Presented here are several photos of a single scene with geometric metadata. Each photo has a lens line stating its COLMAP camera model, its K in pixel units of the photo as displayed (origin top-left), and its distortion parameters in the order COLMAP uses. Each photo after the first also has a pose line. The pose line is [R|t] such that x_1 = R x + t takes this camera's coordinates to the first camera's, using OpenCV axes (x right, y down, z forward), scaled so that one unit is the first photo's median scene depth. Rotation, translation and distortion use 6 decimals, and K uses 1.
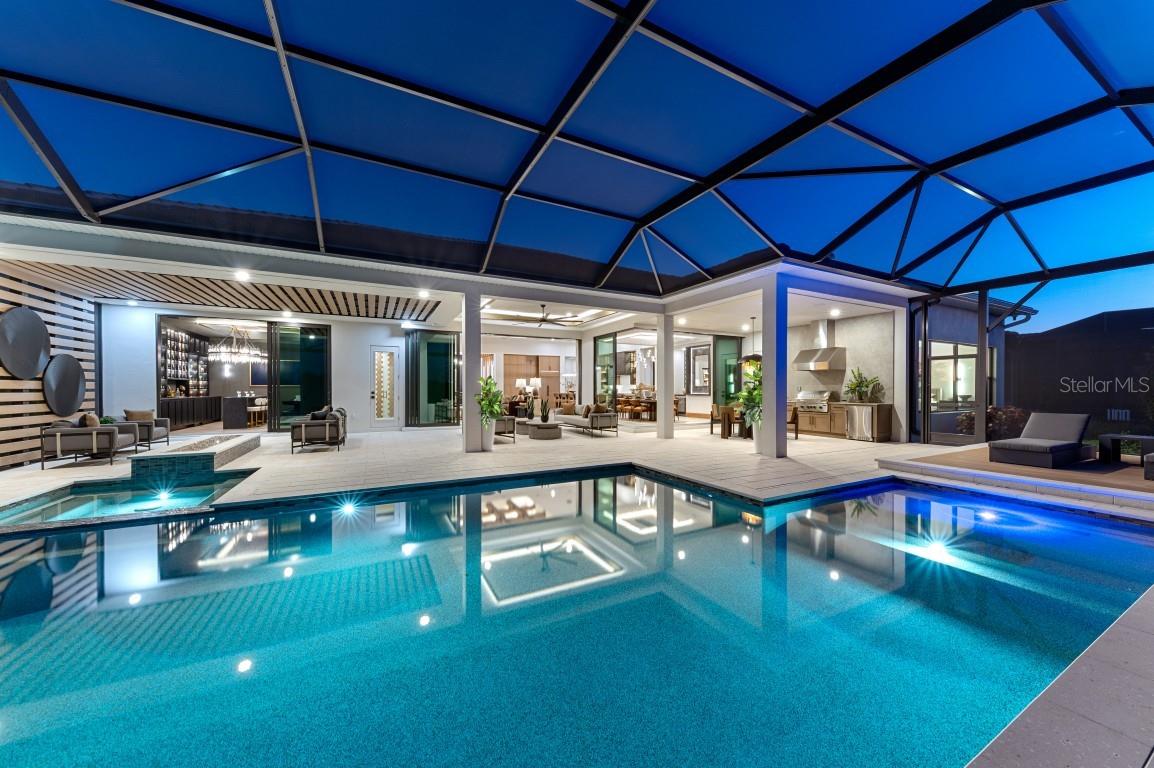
lens RADIAL K [[402.2, 0, 578.9], [0, 402.2, 389.0], [0, 0, 1]] dist [-0.000583, -0.000221]
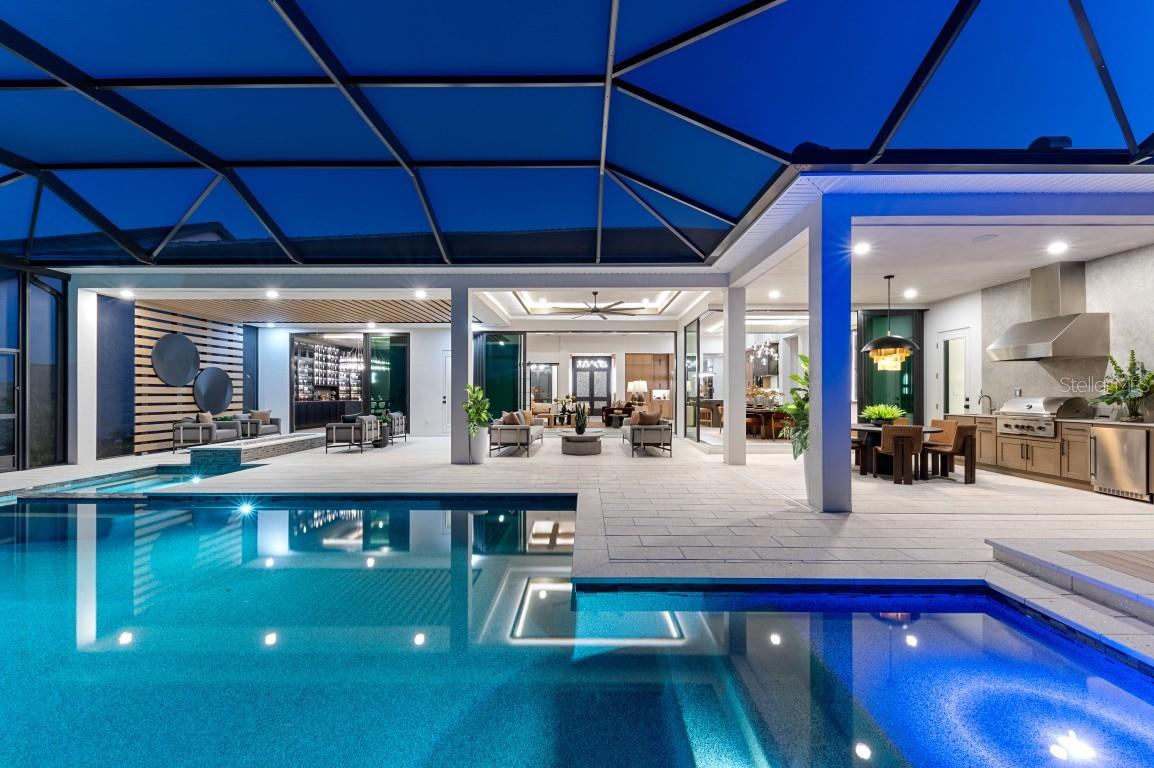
lens RADIAL K [[451.3, 0, 580.1], [0, 451.3, 389.3], [0, 0, 1]] dist [0.000210, -0.000046]
pose [[0.883042, -0.004373, -0.469274, 0.352797], [-0.000328, 0.999951, -0.009936, 0.000039], [0.469294, 0.008928, 0.882997, 0.185374]]
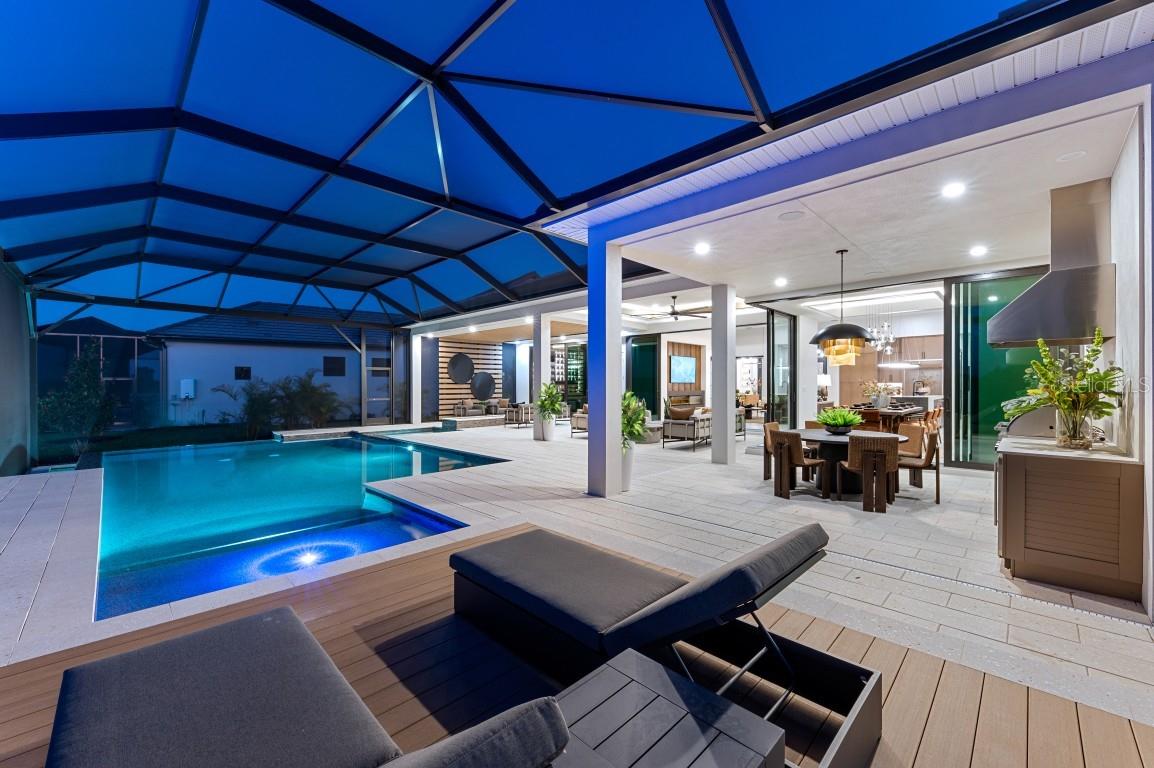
lens RADIAL K [[451.3, 0, 580.1], [0, 451.3, 389.3], [0, 0, 1]] dist [0.000210, -0.000046]
pose [[0.310478, 0.010599, -0.950521, 0.888691], [0.000672, 0.999935, 0.011370, -0.014404], [0.950580, -0.004169, 0.310451, 0.540177]]
